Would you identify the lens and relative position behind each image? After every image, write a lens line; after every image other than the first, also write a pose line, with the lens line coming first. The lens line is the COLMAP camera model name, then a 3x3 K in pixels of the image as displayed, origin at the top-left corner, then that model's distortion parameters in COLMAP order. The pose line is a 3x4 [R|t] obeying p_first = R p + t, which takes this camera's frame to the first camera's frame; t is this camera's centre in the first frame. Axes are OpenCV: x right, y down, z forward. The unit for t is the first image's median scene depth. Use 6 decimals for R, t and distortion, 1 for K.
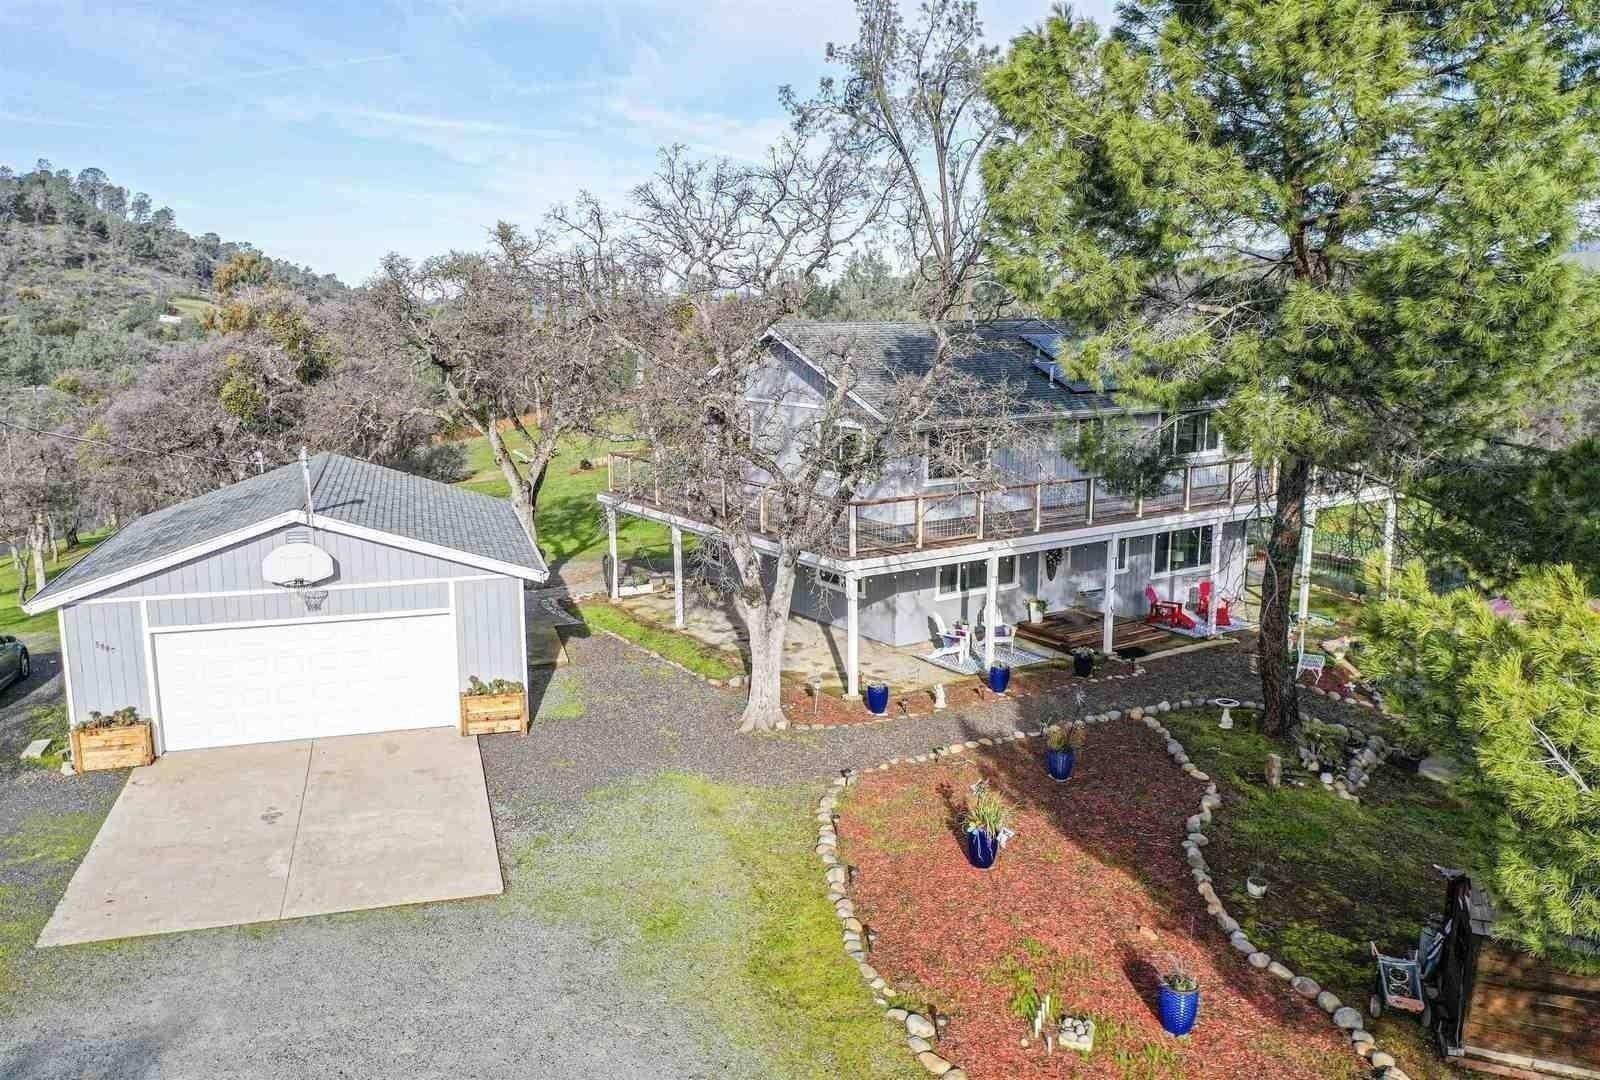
lens RADIAL K [[1287.8, 0, 800.0], [0, 1287.8, 540.0], [0, 0, 1]] dist [0.007748, 0.007976]
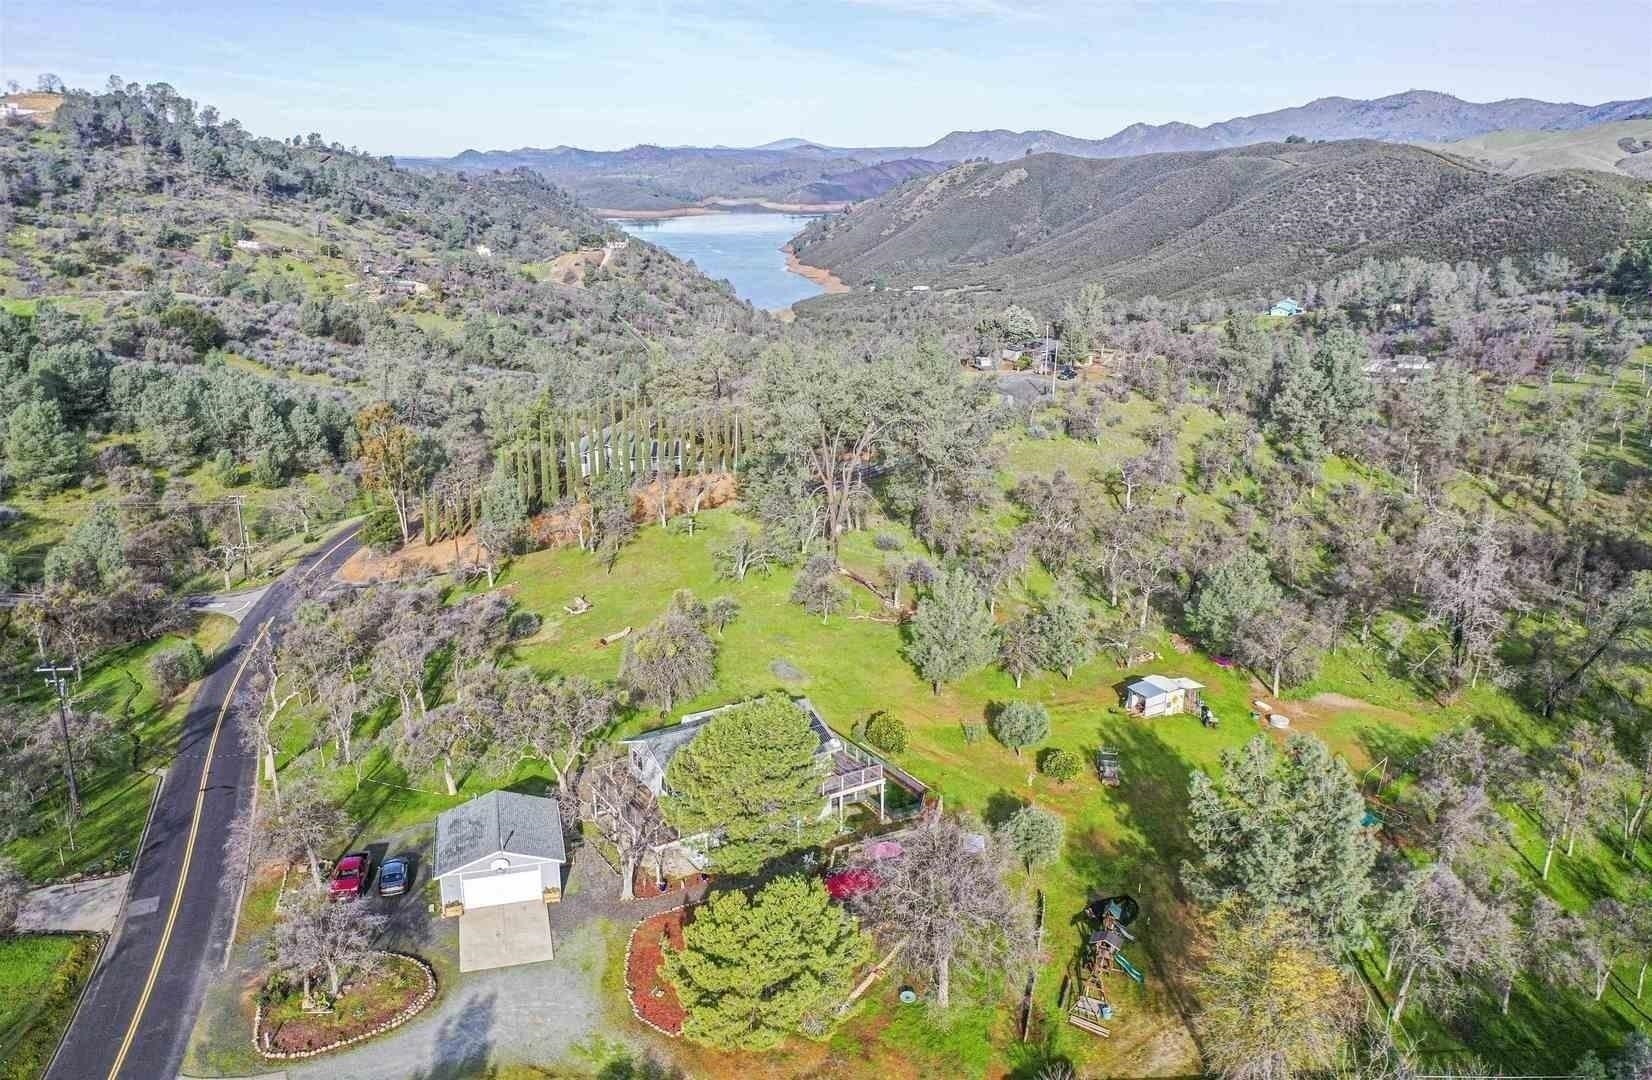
lens RADIAL K [[1324.3, 0, 826.0], [0, 1324.3, 540.0], [0, 0, 1]] dist [0.024094, 0.004500]
pose [[0.999414, 0.005425, -0.033804, 0.639945], [-0.001816, 0.994376, 0.105888, -1.229492], [0.034188, -0.105765, 0.993803, -2.520926]]
